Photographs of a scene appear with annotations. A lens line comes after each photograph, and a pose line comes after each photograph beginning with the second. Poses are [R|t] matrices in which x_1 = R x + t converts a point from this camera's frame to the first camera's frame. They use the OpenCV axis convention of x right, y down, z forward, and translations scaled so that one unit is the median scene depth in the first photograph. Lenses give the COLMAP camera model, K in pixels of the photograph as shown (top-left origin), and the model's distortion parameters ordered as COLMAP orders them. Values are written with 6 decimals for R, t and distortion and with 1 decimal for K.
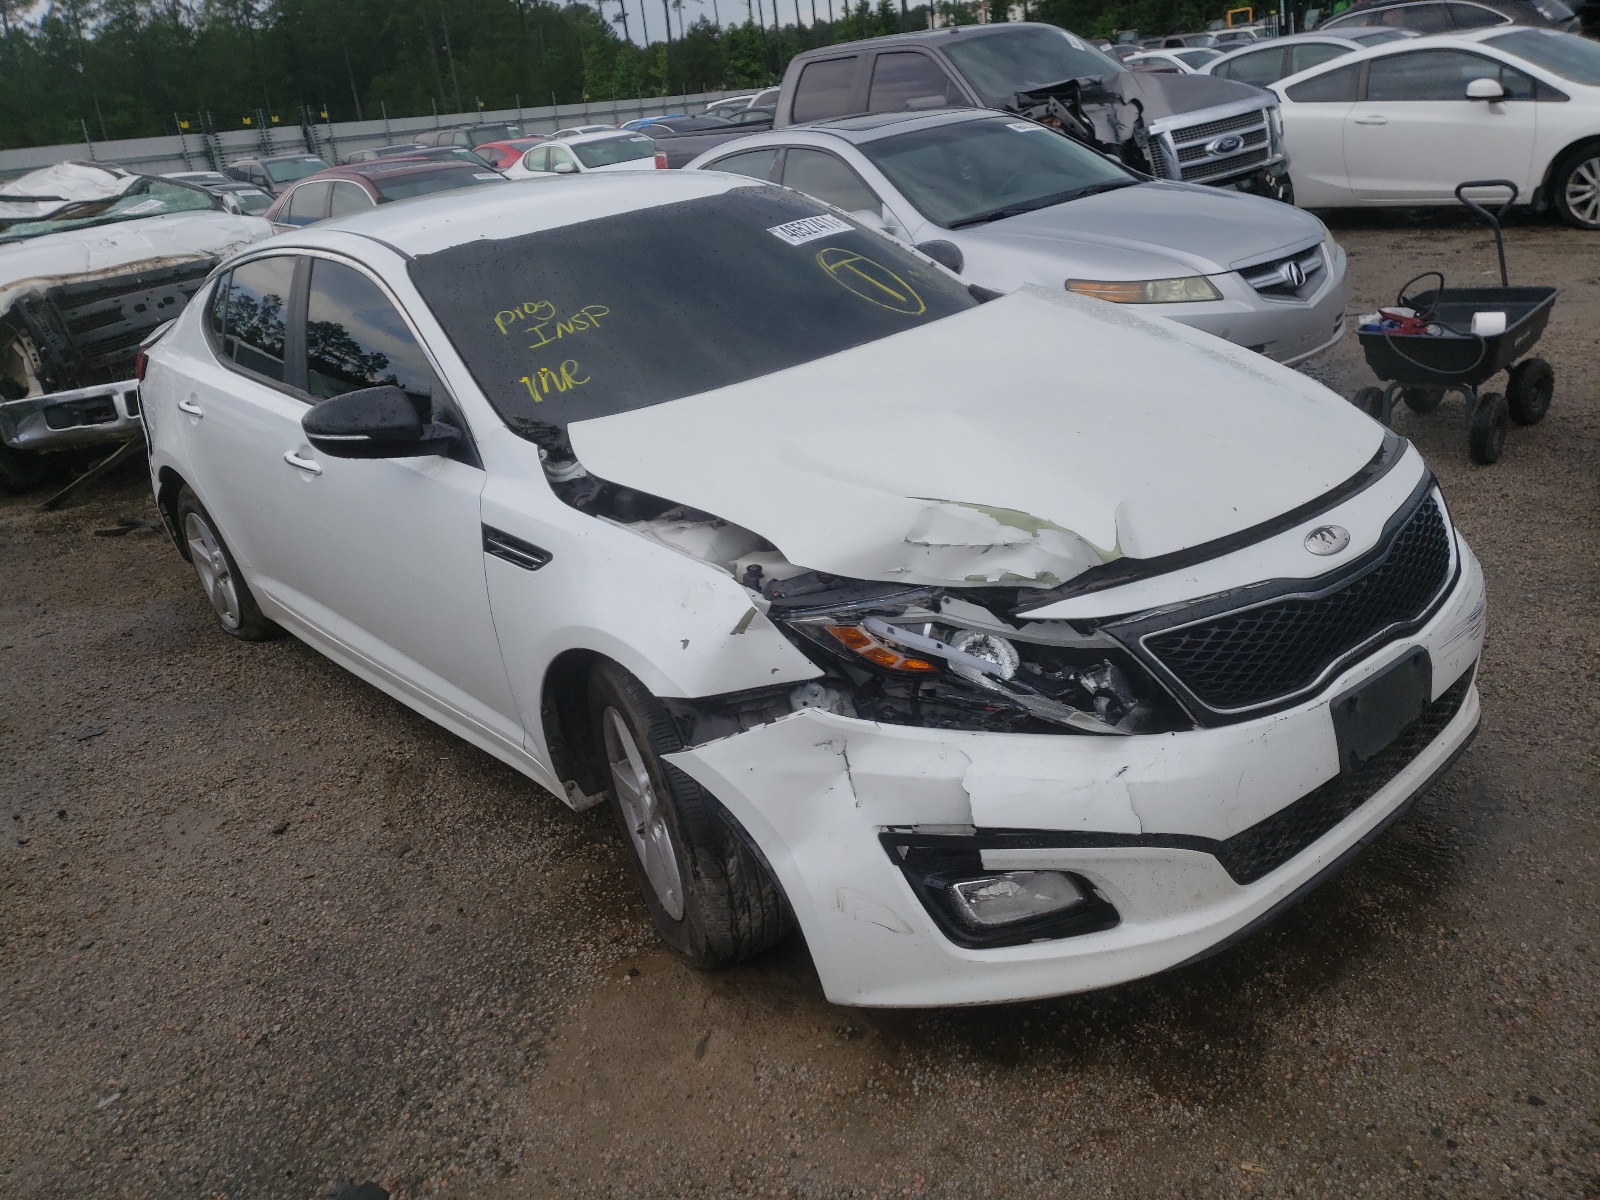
lens RADIAL K [[1252.1, 0, 794.8], [0, 1252.1, 593.7], [0, 0, 1]] dist [0.030565, -0.019976]
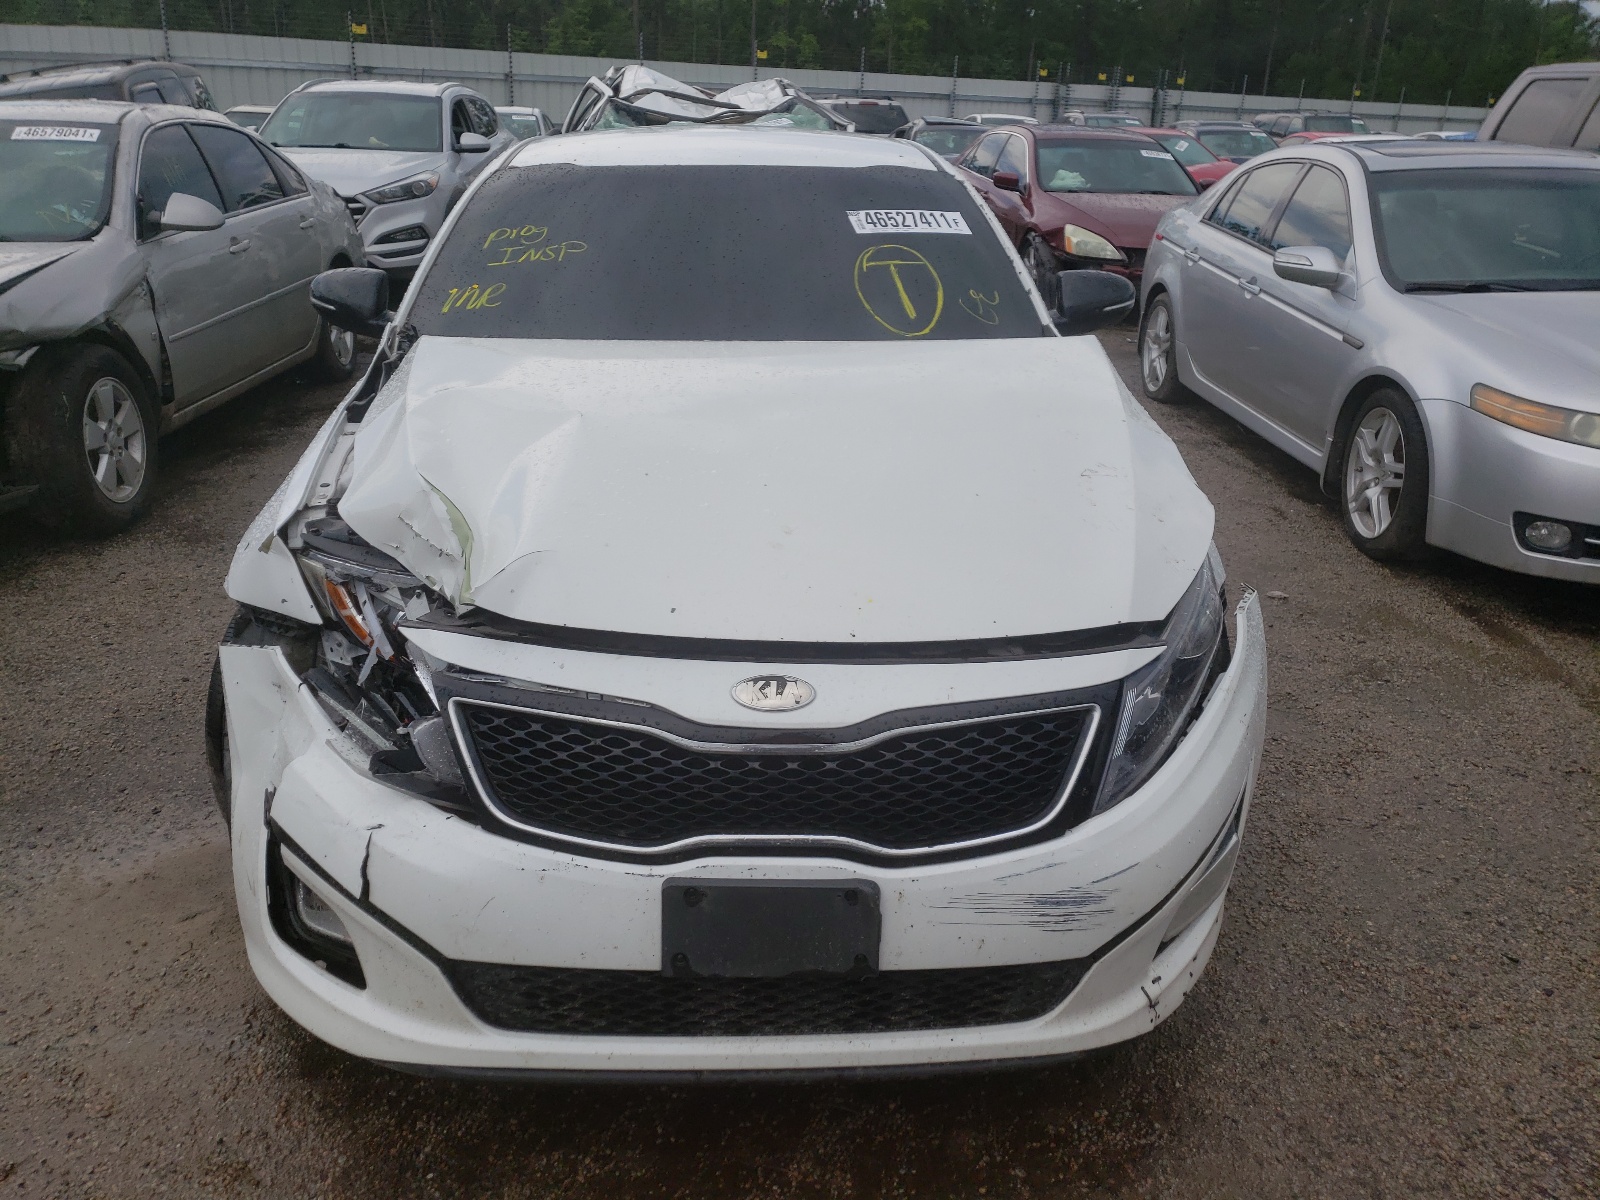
lens RADIAL K [[1252.1, 0, 794.9], [0, 1252.1, 607.1], [0, 0, 1]] dist [0.030565, -0.019976]
pose [[0.786914, 0.351172, -0.507391, 0.588296], [-0.337071, 0.933378, 0.123239, -0.139725], [0.516866, 0.074048, 0.852858, 0.257994]]
